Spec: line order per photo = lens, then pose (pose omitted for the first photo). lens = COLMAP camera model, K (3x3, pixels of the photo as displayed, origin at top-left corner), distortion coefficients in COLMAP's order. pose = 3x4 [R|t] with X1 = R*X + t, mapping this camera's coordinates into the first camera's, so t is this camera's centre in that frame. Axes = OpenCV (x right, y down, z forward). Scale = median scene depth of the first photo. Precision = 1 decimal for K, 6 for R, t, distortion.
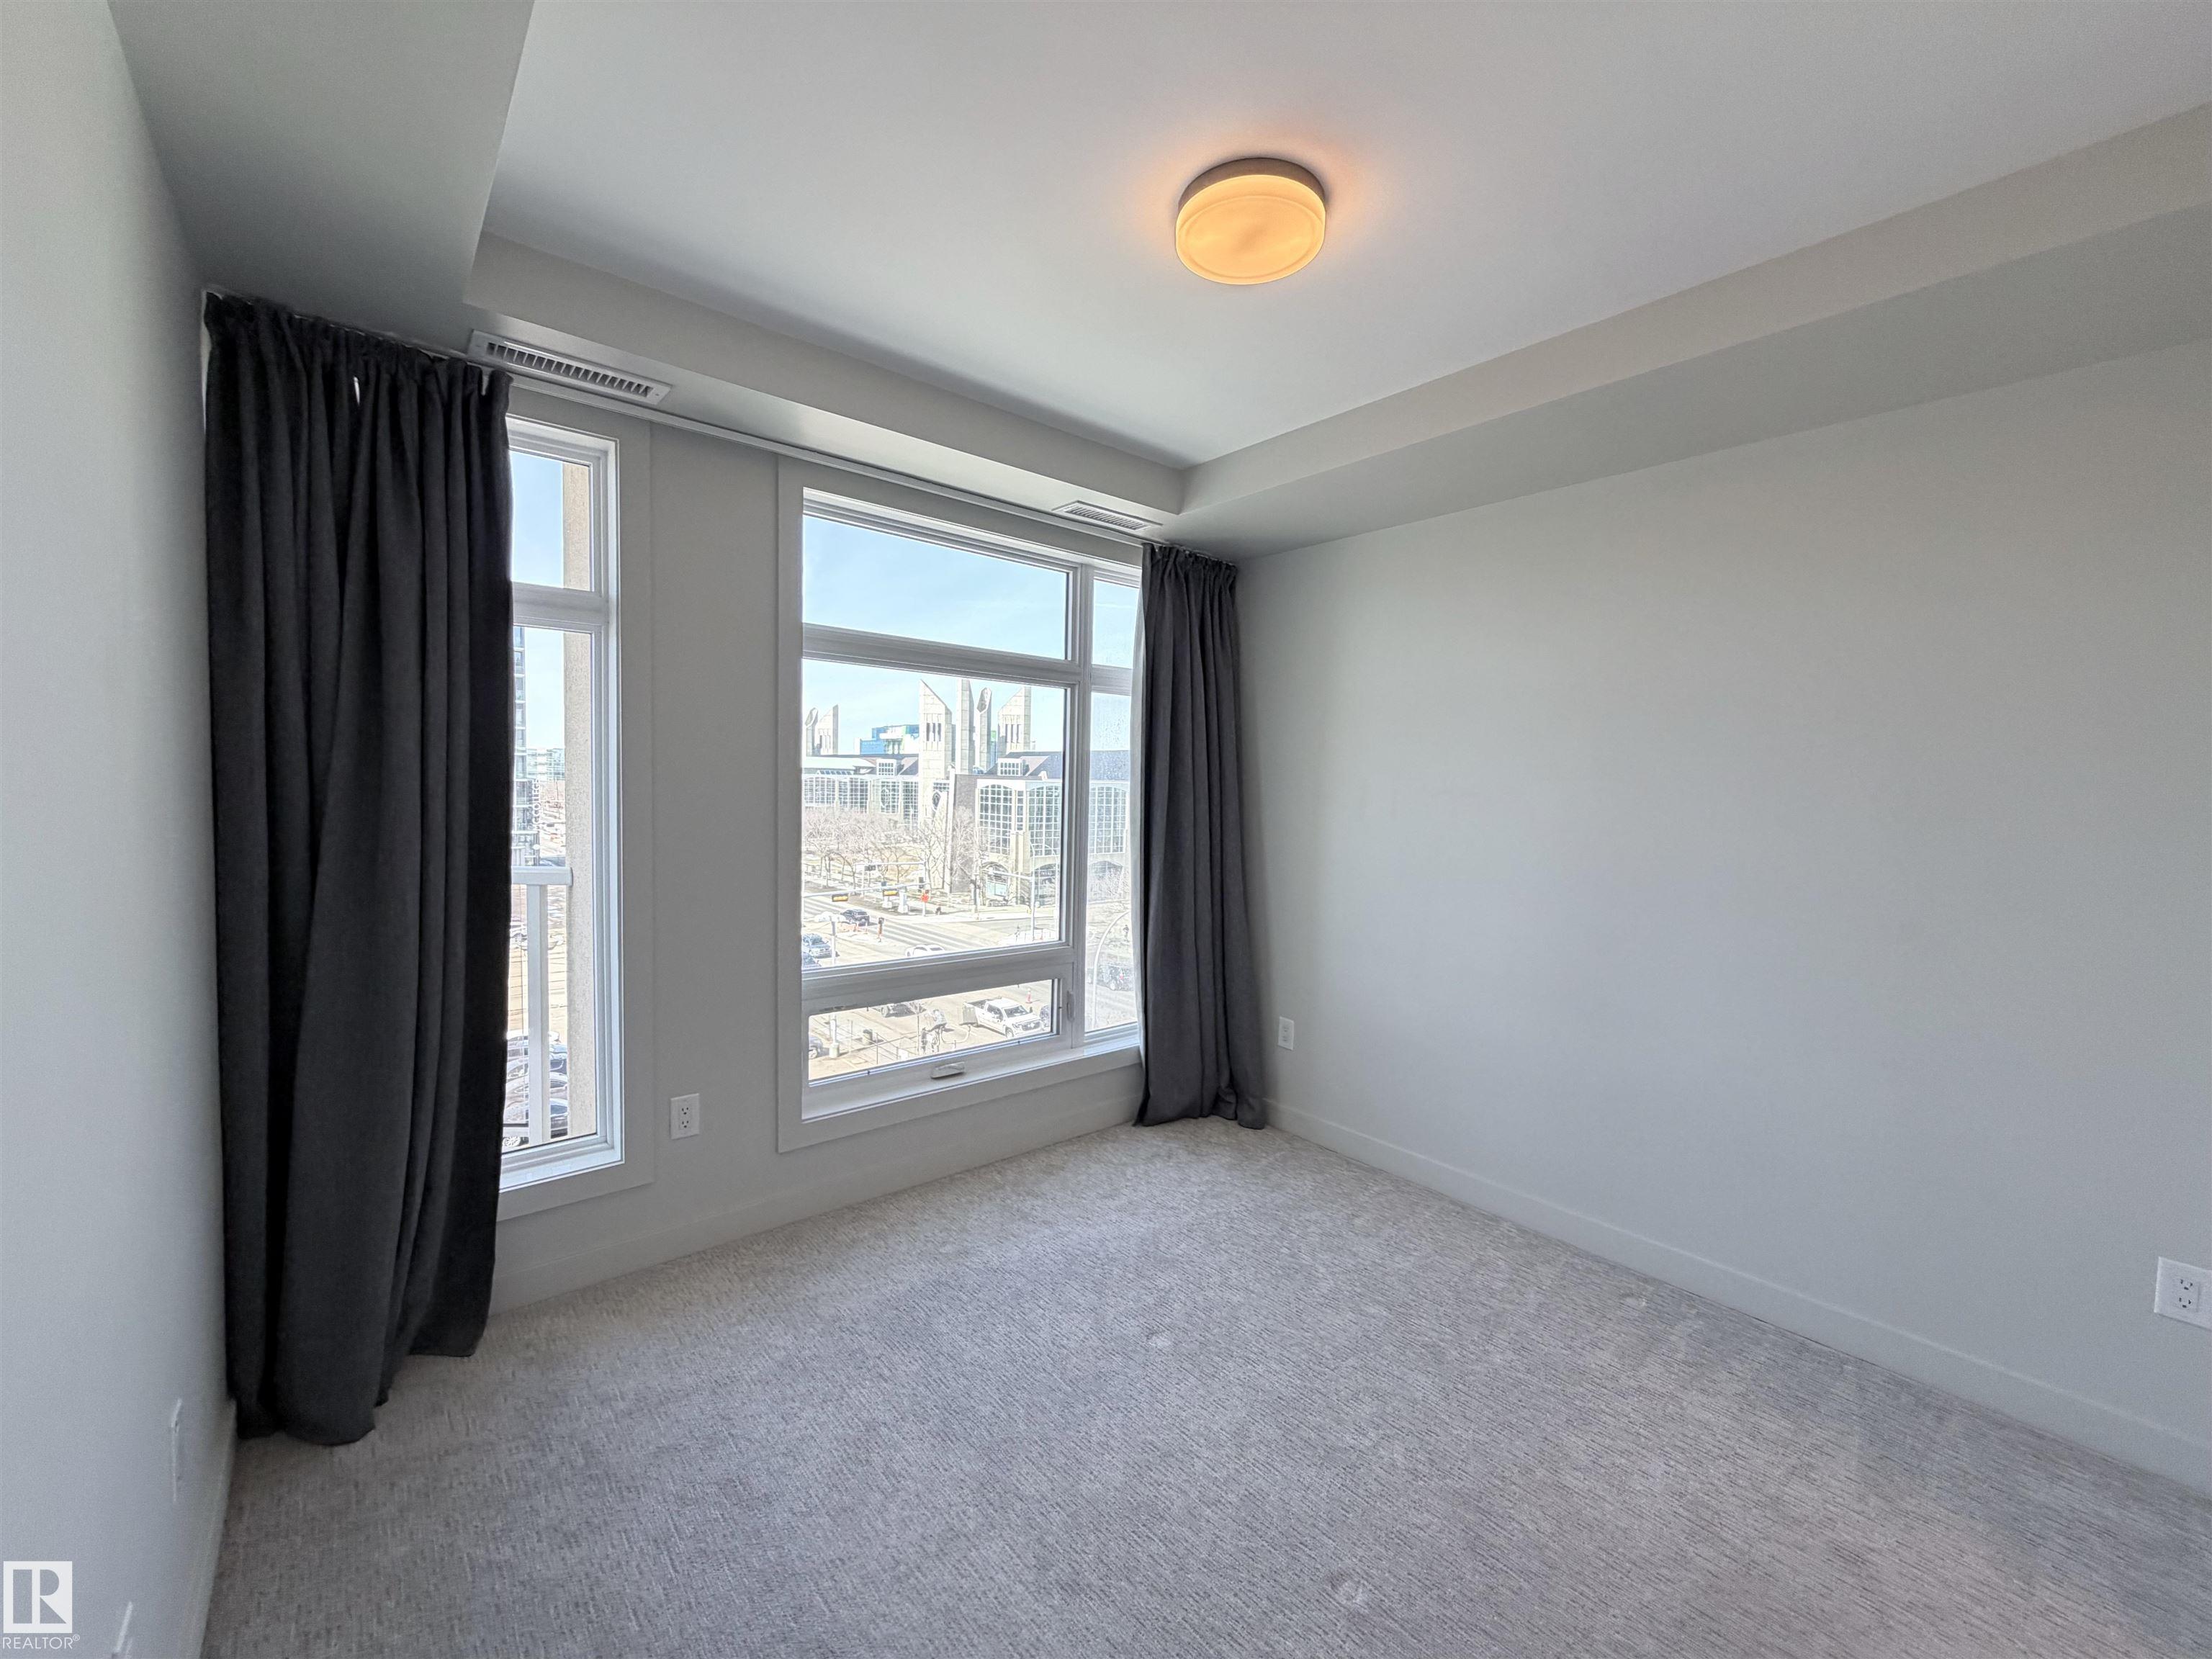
lens RADIAL K [[881.7, 0, 1101.7], [0, 881.7, 829.7], [0, 0, 1]] dist [0.000998, 0.000006]
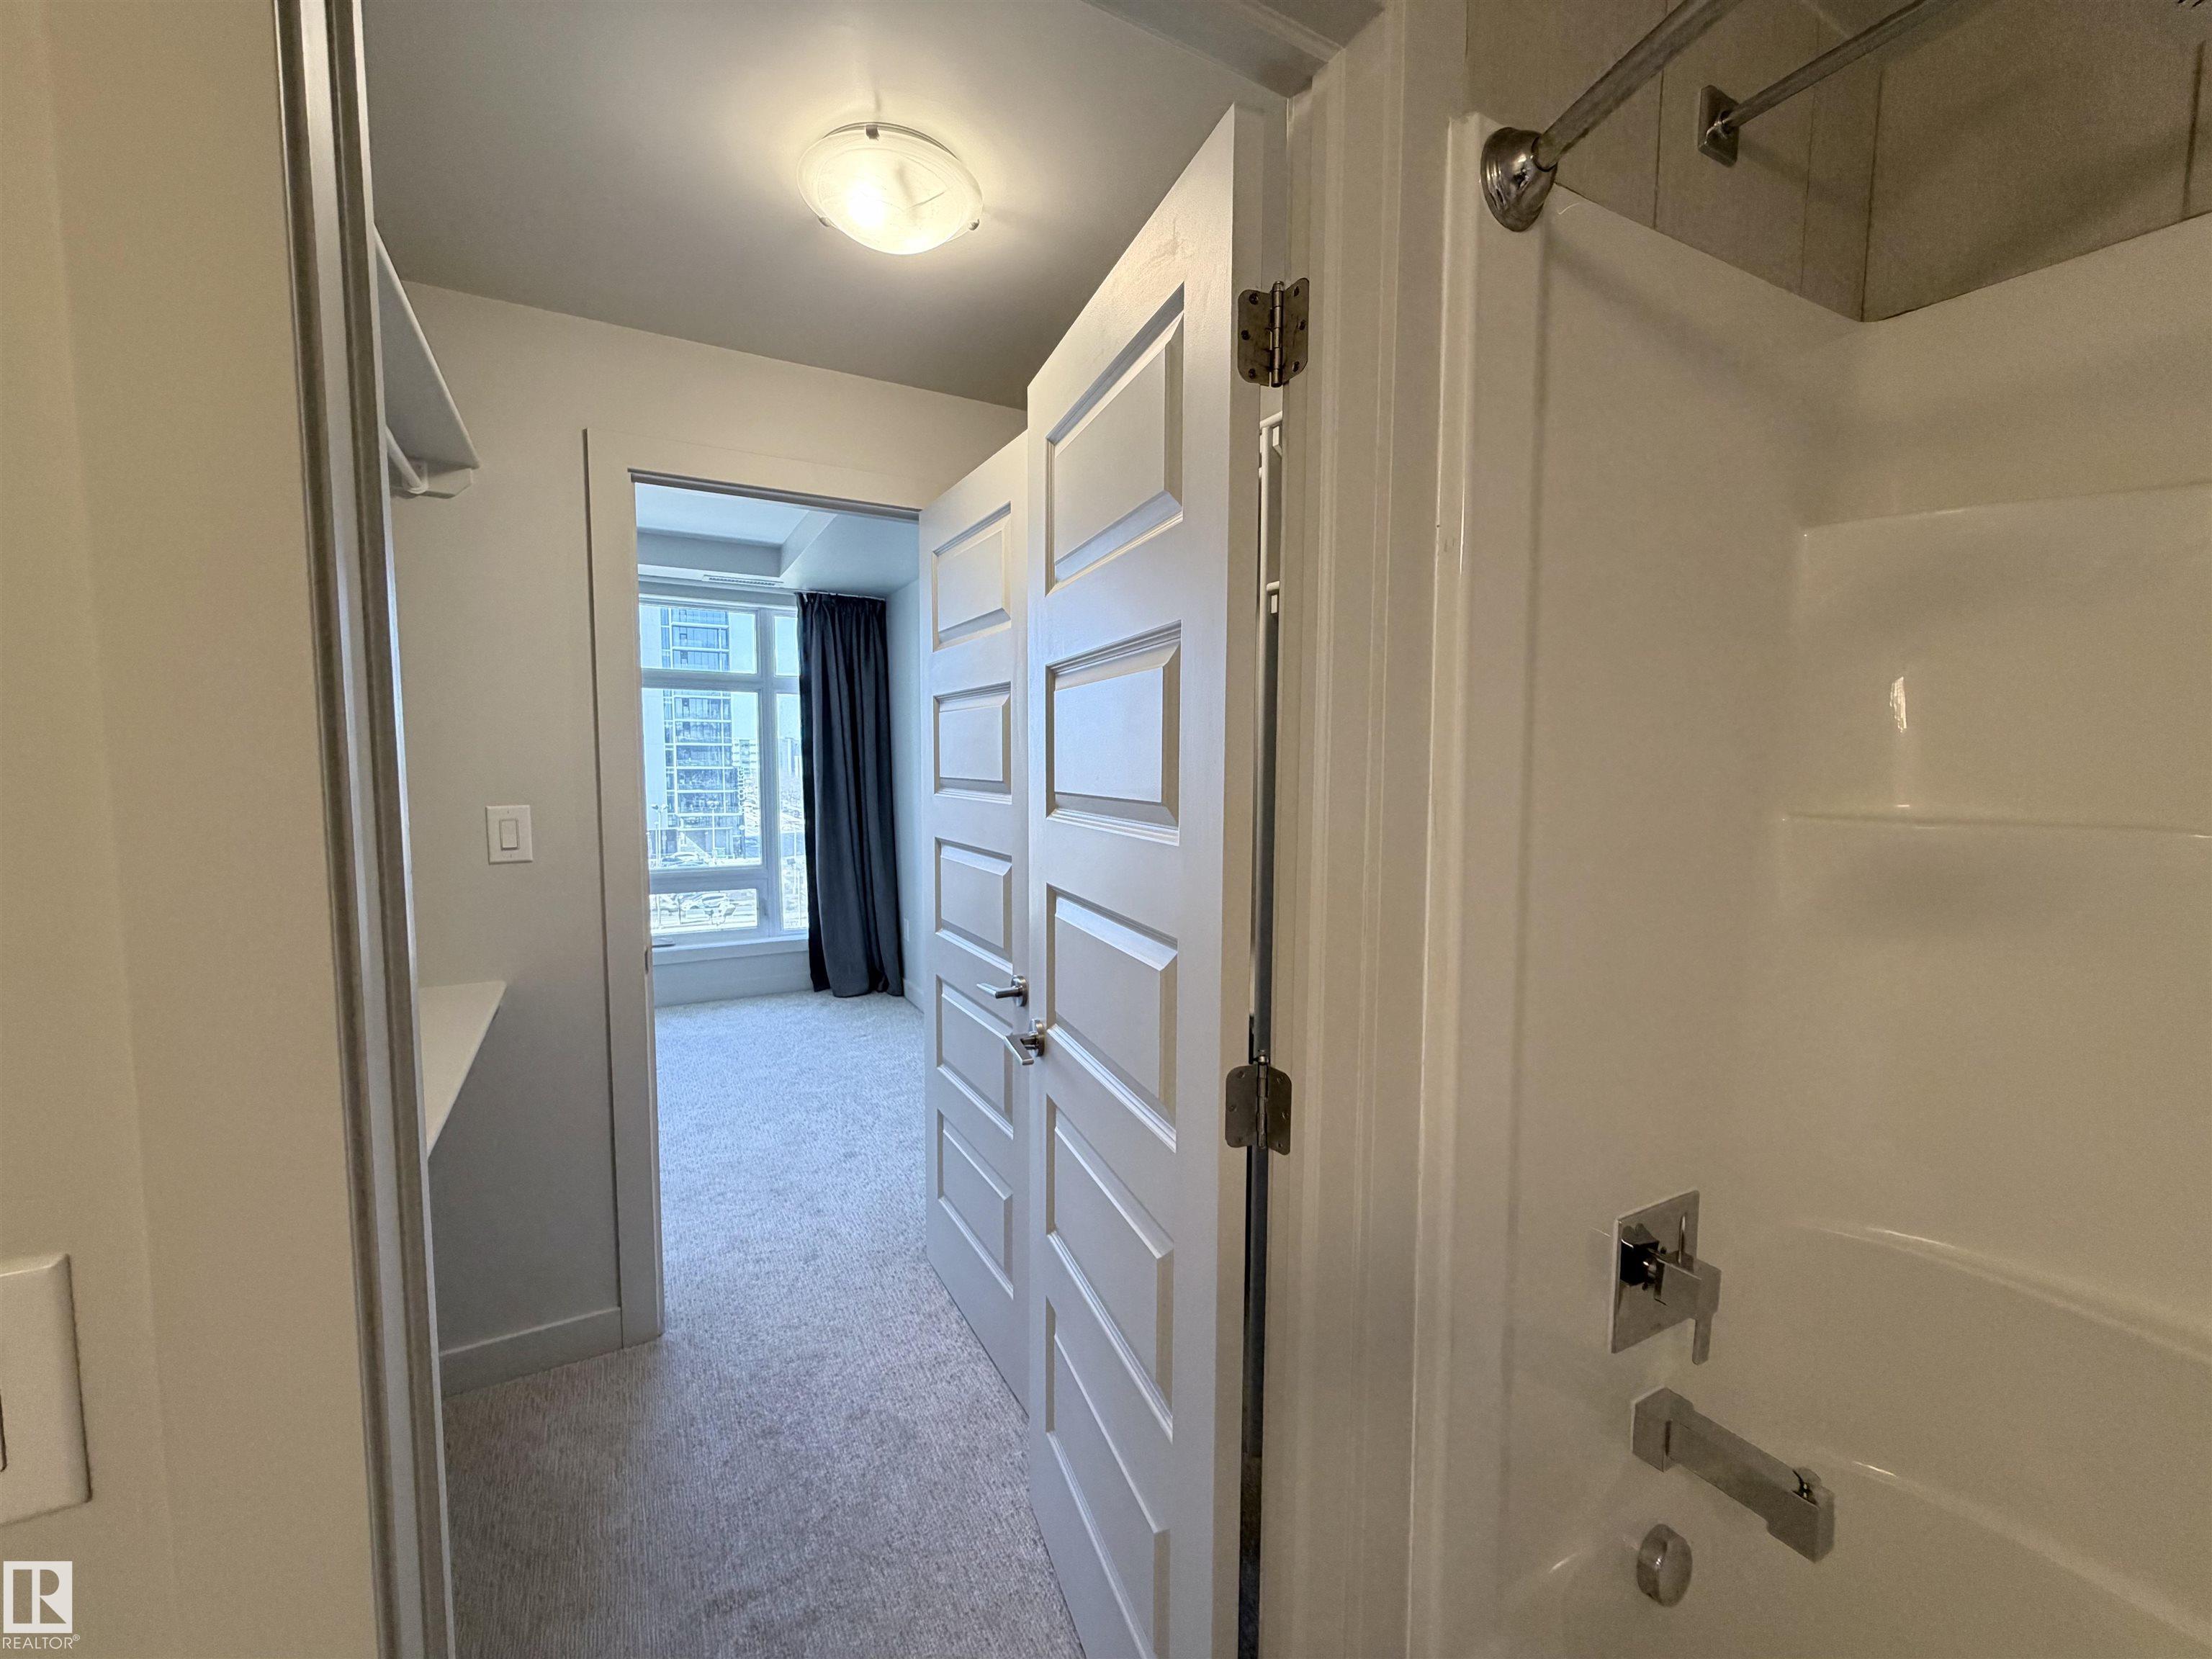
lens RADIAL K [[881.7, 0, 1101.7], [0, 881.7, 829.7], [0, 0, 1]] dist [0.000998, 0.000006]
pose [[0.980354, -0.004328, -0.197199, 1.054549], [0.008799, 0.999724, 0.021802, 0.054482], [0.197050, -0.023108, 0.980121, -0.437142]]
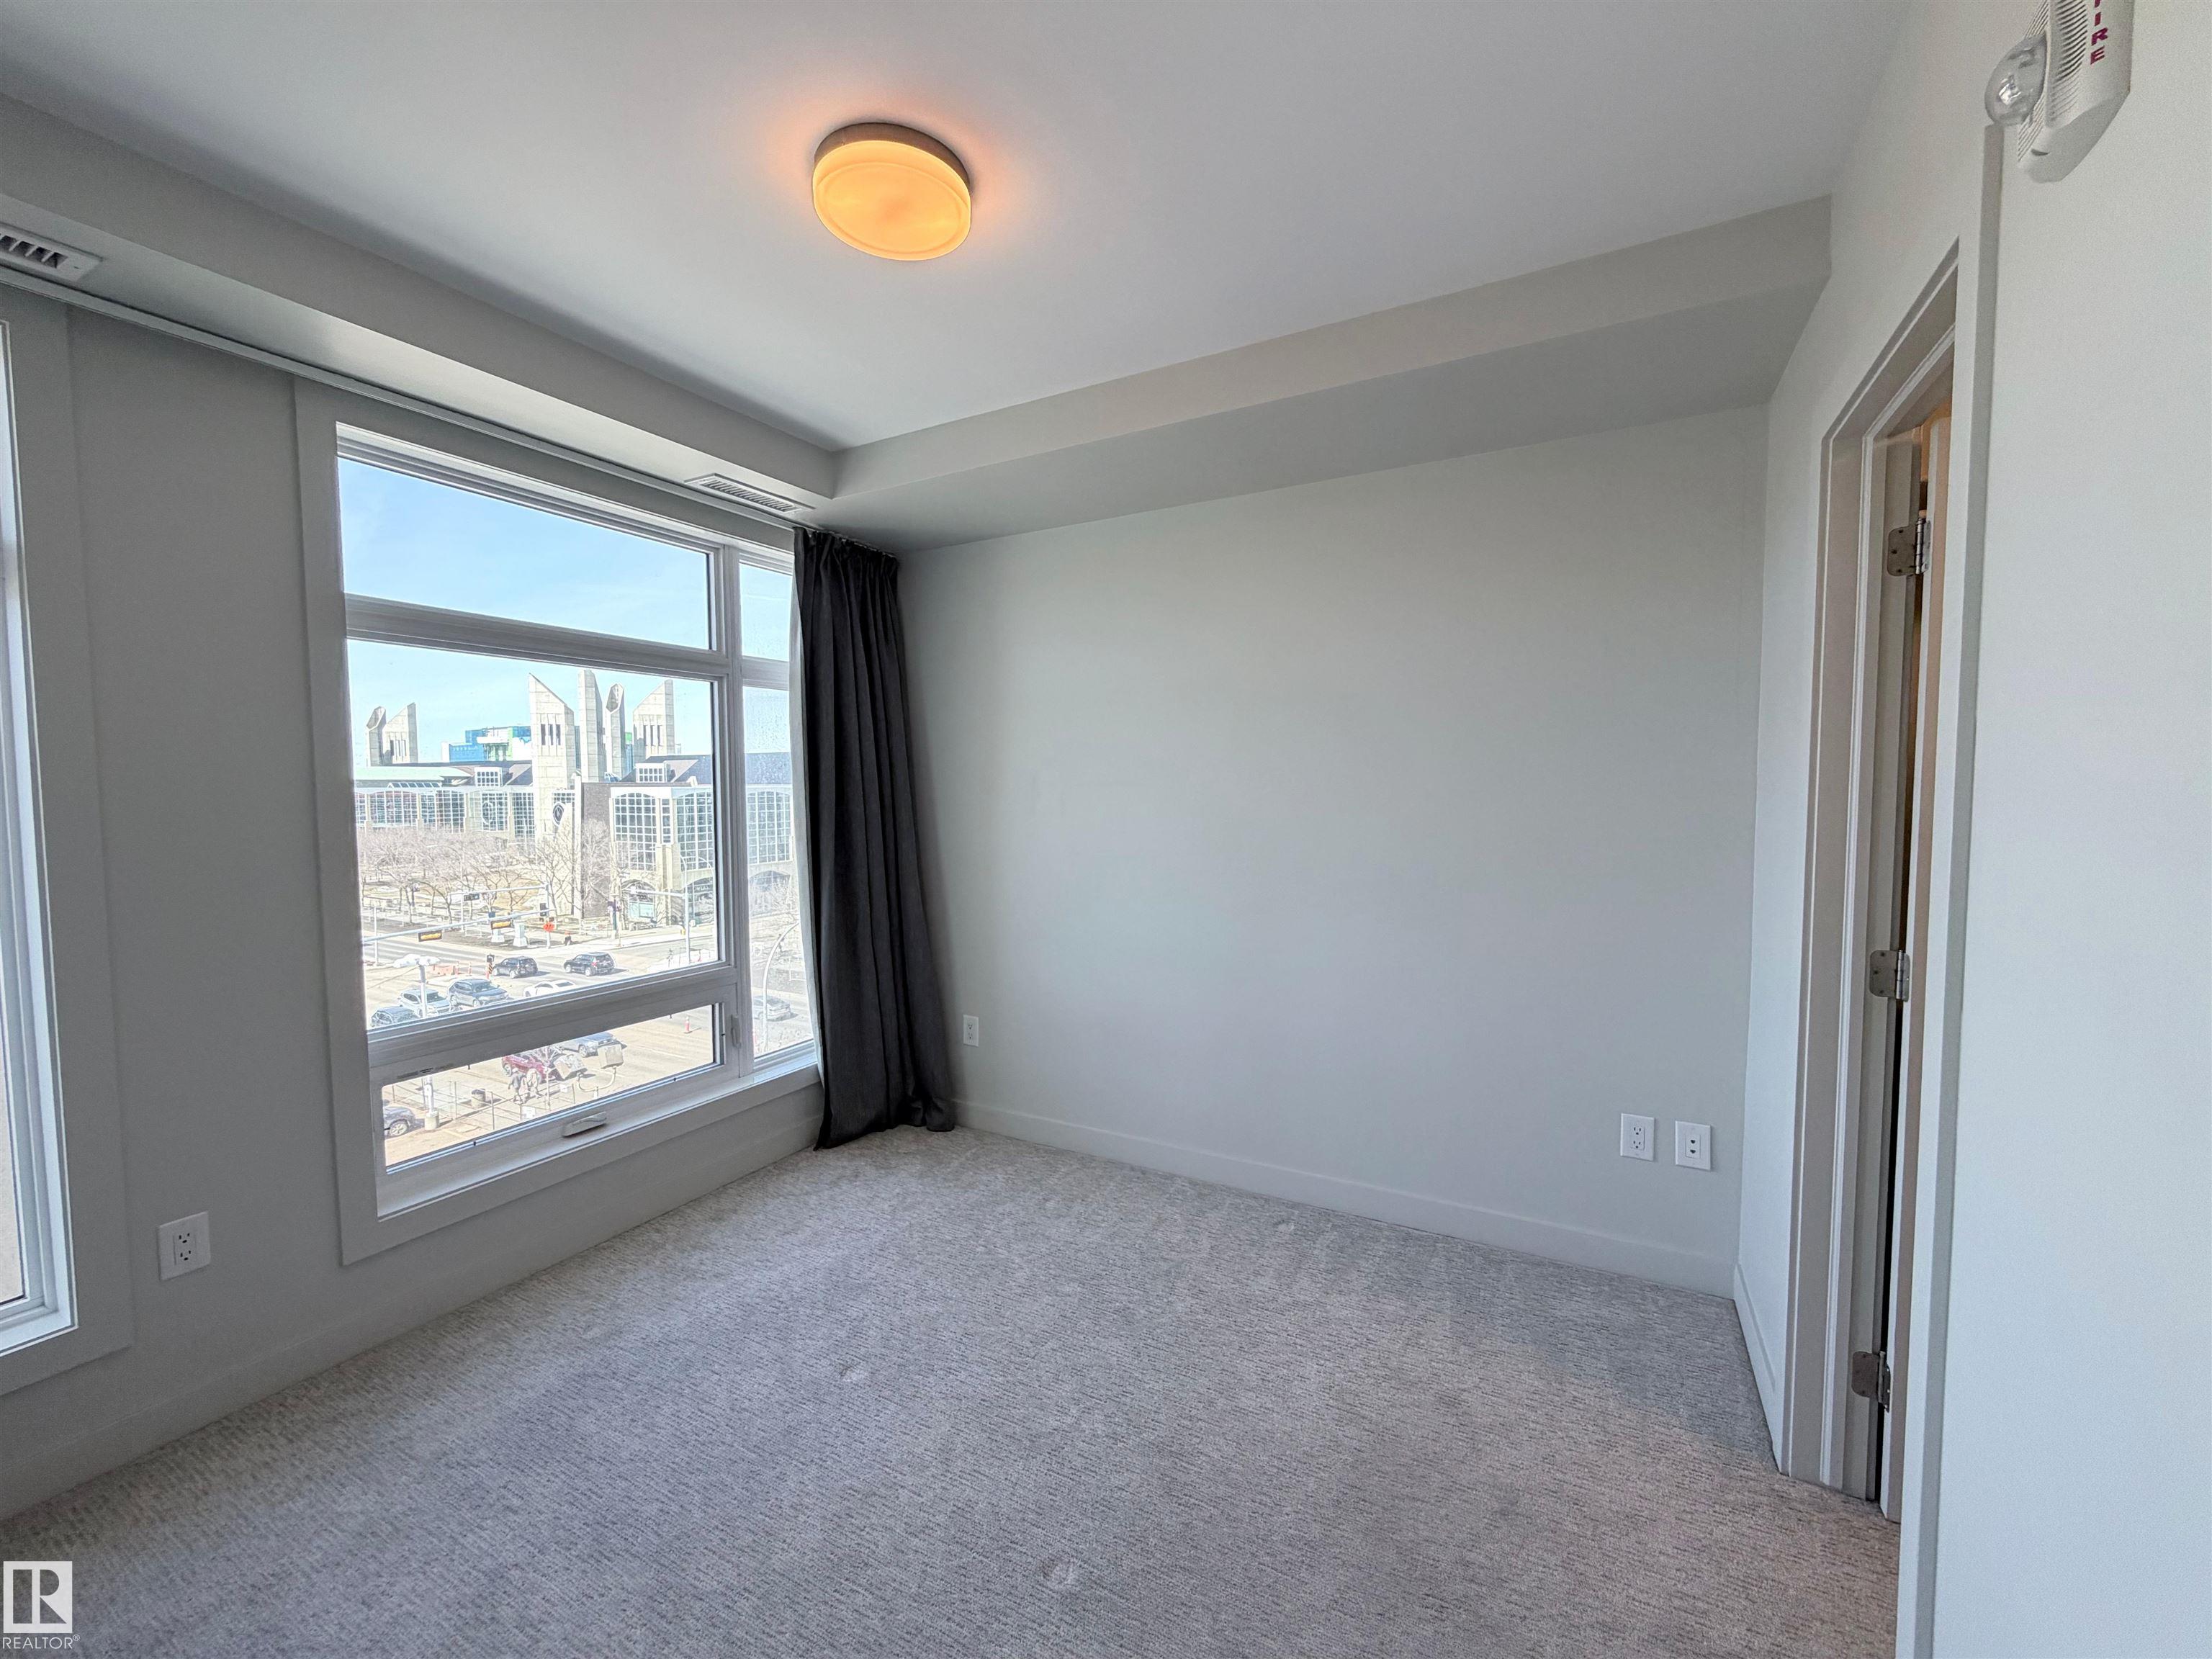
lens RADIAL K [[881.7, 0, 1101.7], [0, 881.7, 829.7], [0, 0, 1]] dist [0.000998, 0.000006]
pose [[0.932814, -0.047587, 0.357203, 0.002302], [0.047437, 0.998832, 0.009186, 0.002370], [-0.357223, 0.008376, 0.933981, 0.018244]]
